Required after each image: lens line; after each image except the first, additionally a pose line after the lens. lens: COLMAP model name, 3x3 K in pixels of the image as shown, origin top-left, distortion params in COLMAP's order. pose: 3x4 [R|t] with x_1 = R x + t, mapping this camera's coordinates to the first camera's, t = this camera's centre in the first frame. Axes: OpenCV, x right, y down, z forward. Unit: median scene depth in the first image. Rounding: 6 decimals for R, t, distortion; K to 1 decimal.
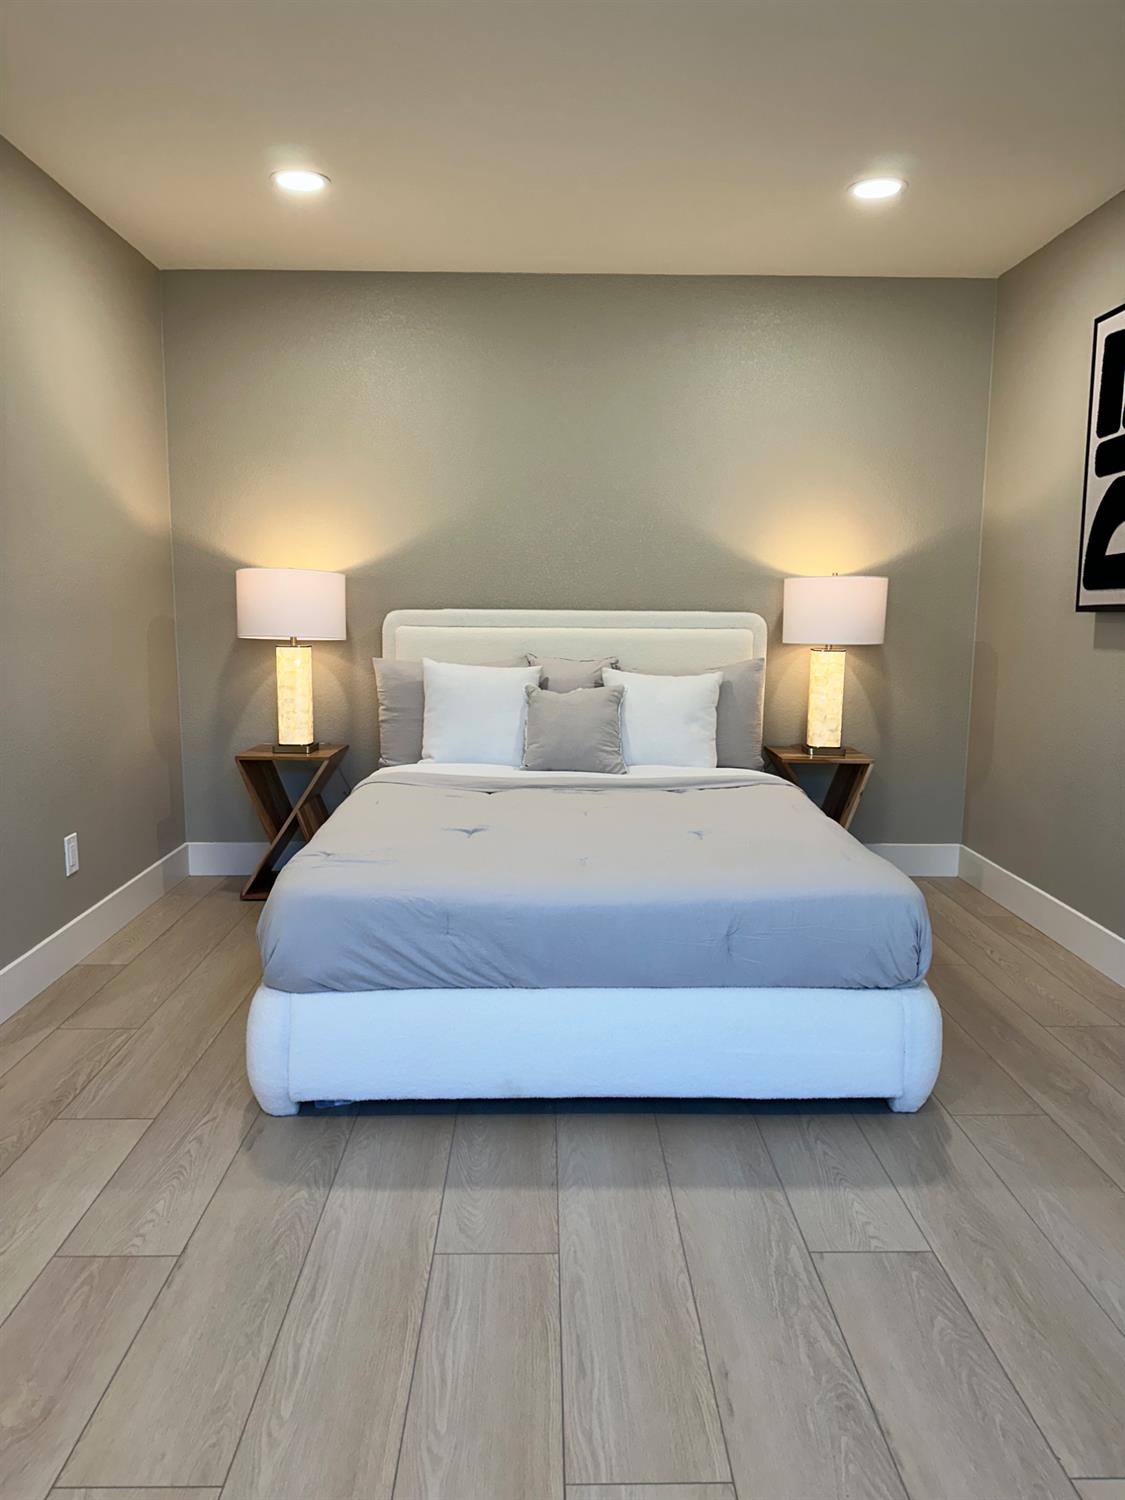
lens RADIAL K [[1055.4, 0, 559.9], [0, 1055.4, 750.4], [0, 0, 1]] dist [0.033247, -0.041925]
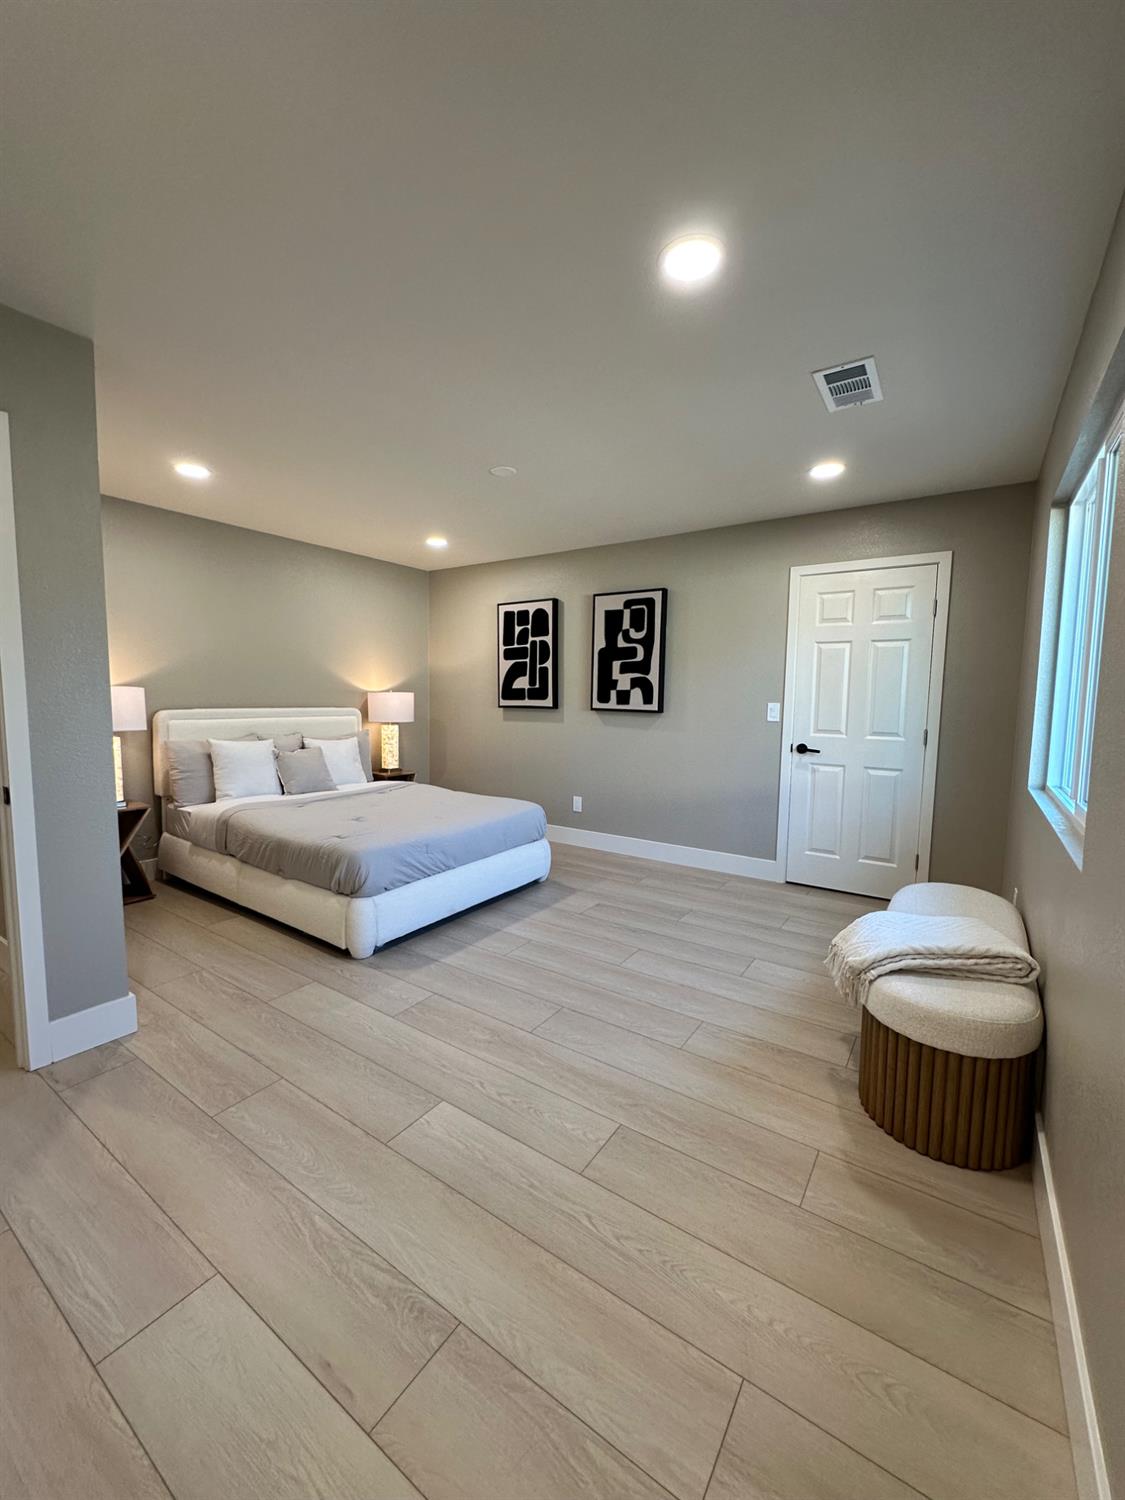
lens RADIAL K [[600.0, 0, 571.8], [0, 600.0, 749.6], [0, 0, 1]] dist [-0.002995, 0.000199]
pose [[0.563347, -0.073644, 0.822932, -0.961079], [0.104467, 0.994375, 0.017472, -0.042500], [-0.819589, 0.076127, 0.567872, -0.036816]]
